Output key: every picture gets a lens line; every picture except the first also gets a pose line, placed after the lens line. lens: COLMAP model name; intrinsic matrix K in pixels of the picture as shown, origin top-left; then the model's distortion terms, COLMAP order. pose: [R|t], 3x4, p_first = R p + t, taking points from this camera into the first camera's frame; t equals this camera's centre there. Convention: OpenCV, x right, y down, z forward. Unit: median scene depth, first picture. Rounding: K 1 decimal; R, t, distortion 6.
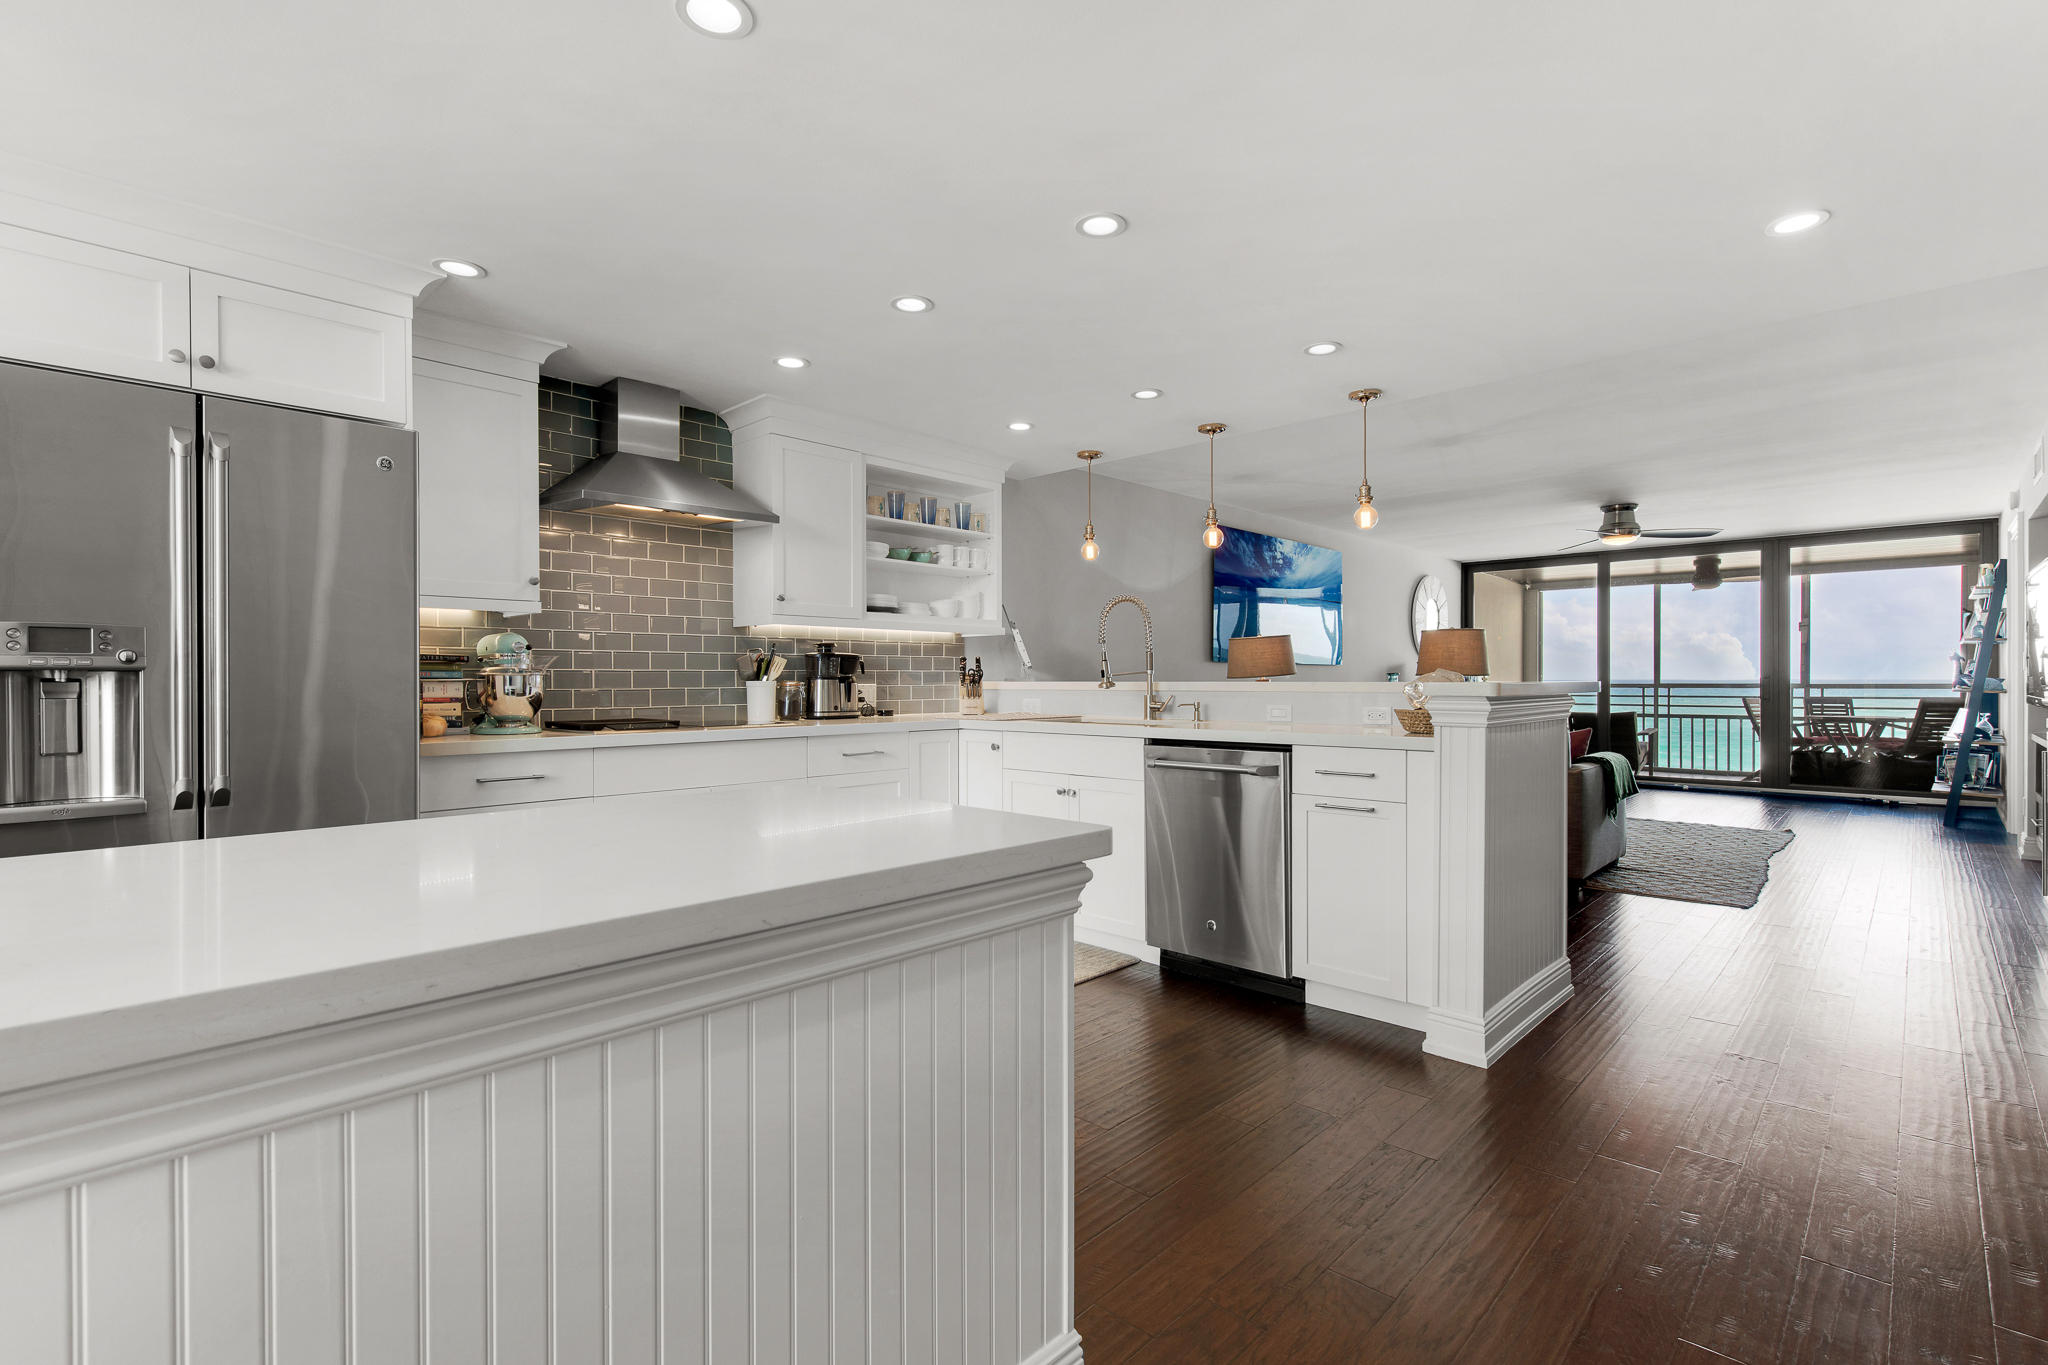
lens RADIAL K [[943.5, 0, 1041.0], [0, 943.5, 687.8], [0, 0, 1]] dist [0.001024, -0.000164]
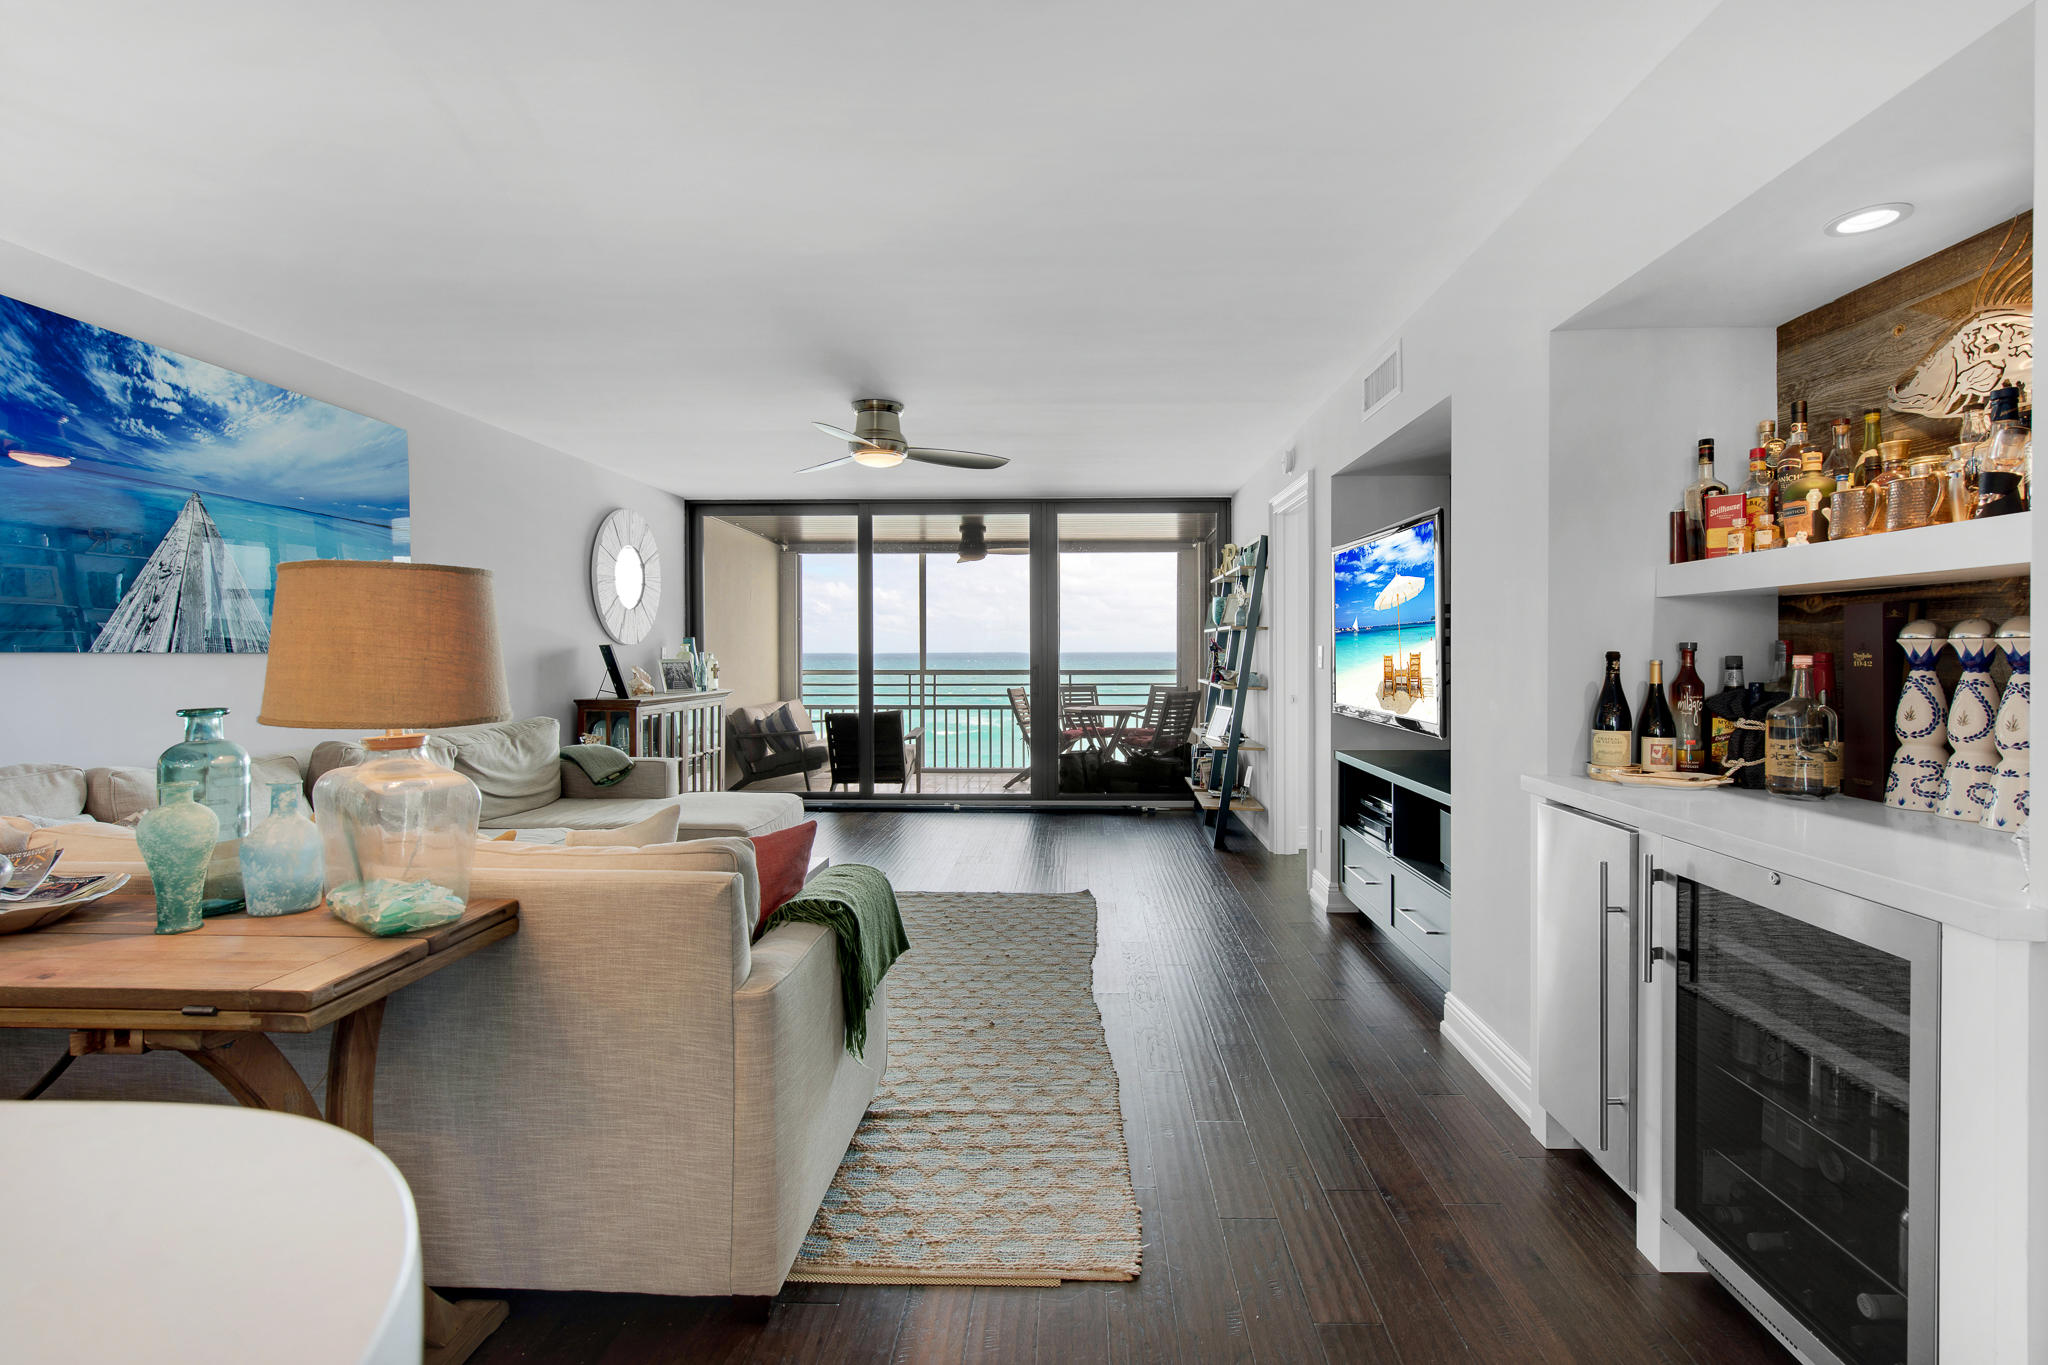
lens RADIAL K [[943.5, 0, 1036.2], [0, 943.5, 665.8], [0, 0, 1]] dist [0.001024, -0.000164]
pose [[0.761775, -0.007836, 0.647794, 0.230820], [0.003636, 0.999963, 0.007820, -0.018595], [-0.647832, -0.003602, 0.761775, 0.367677]]
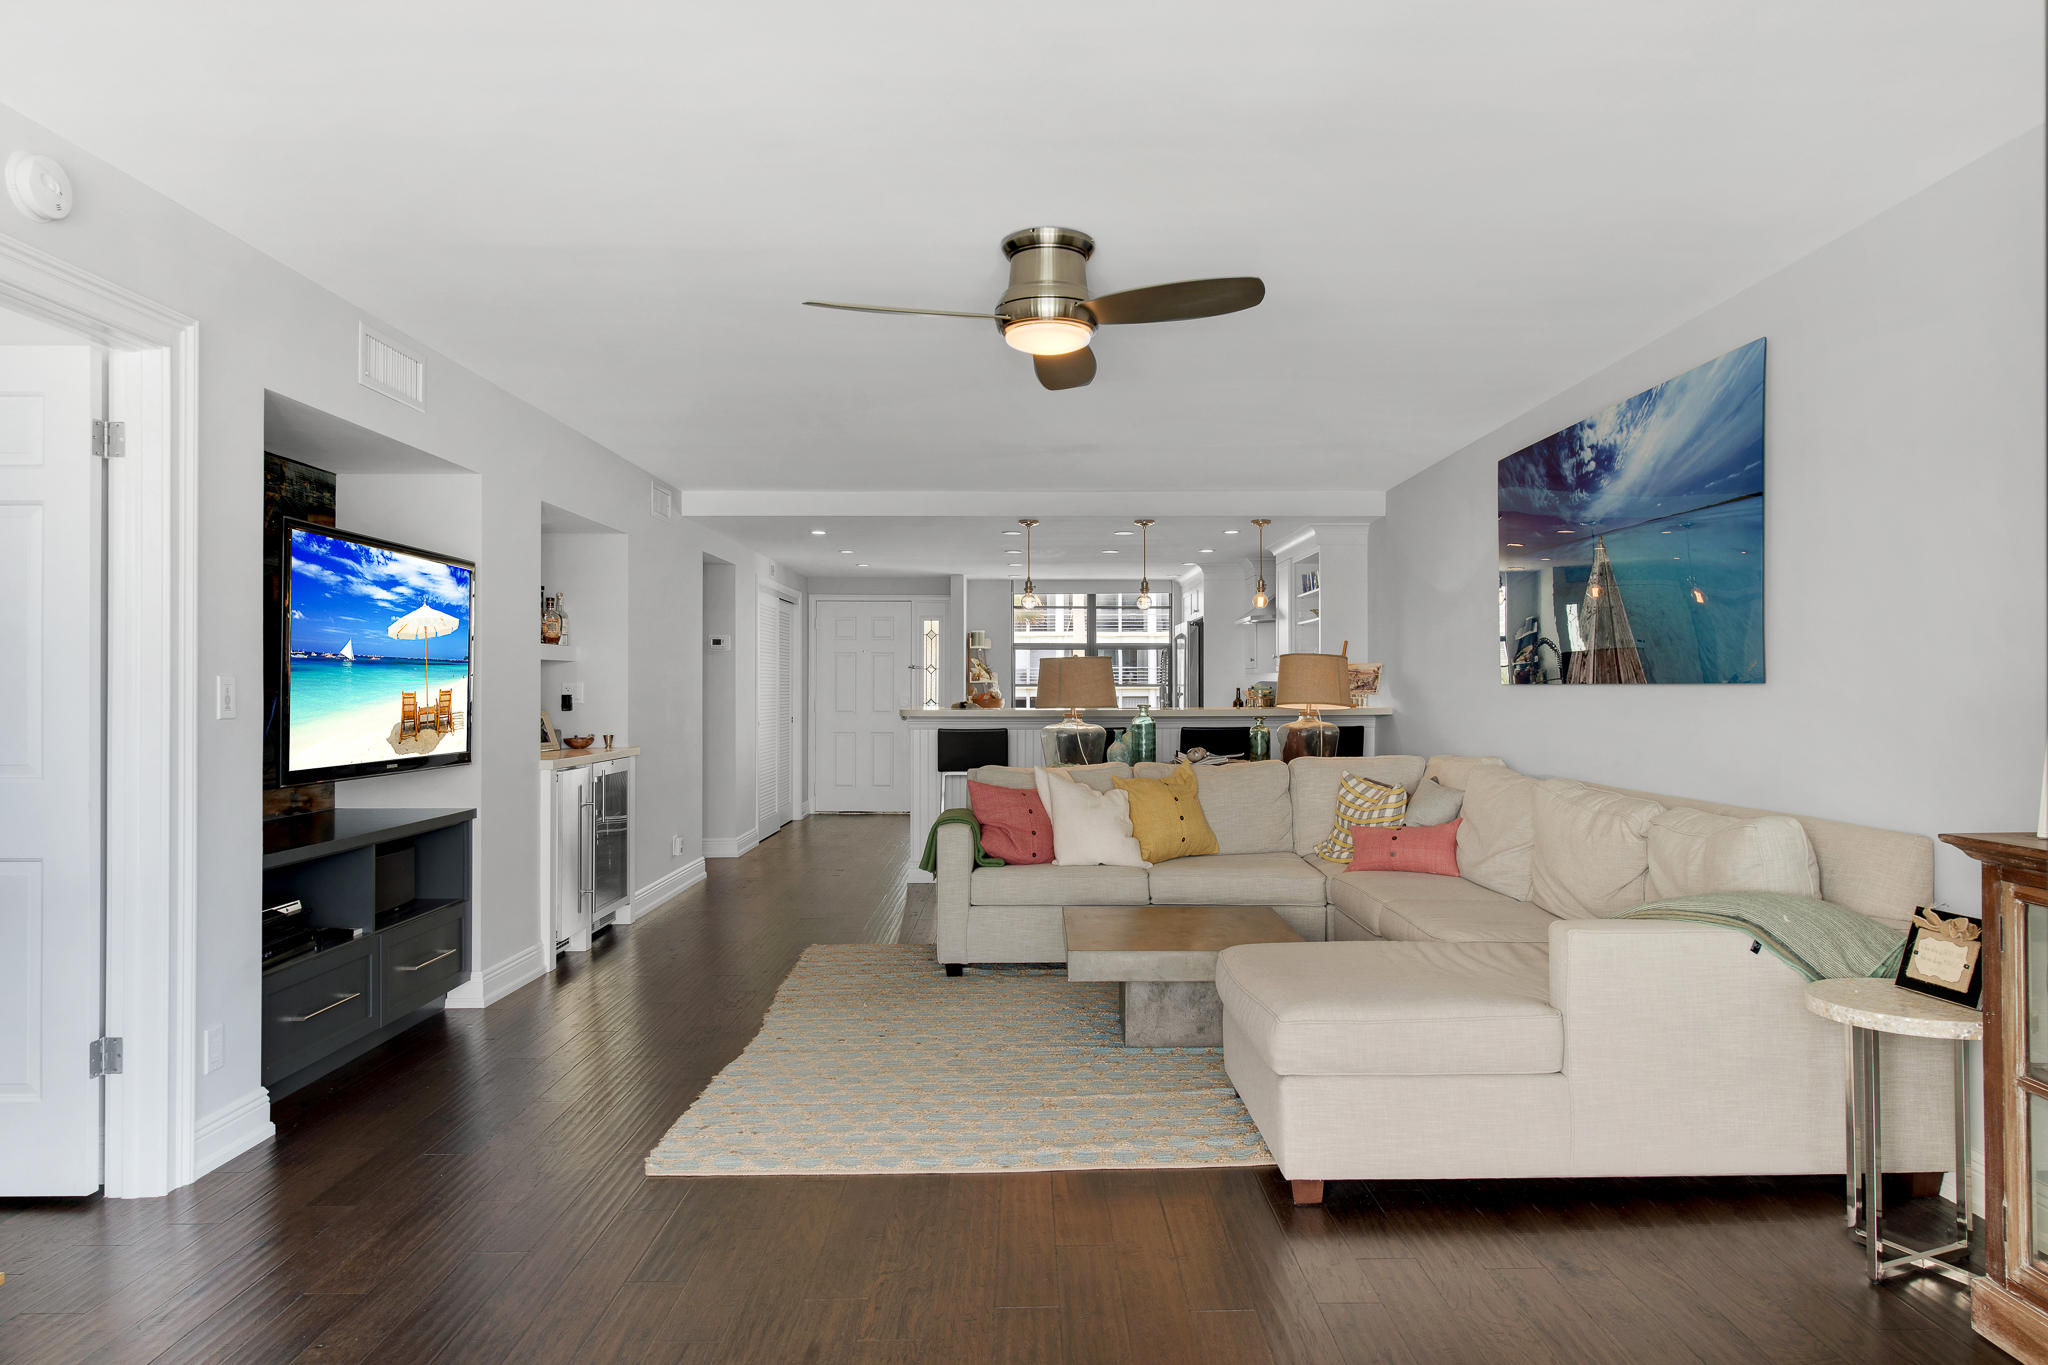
lens RADIAL K [[1314.4, 0, 1021.9], [0, 1314.4, 682.7], [0, 0, 1]] dist [-0.000410, -0.000086]
pose [[-0.730375, 0.002837, -0.683040, 0.766807], [0.001818, 0.999996, 0.002209, -0.023482], [0.683044, 0.000372, -0.730377, 1.083478]]
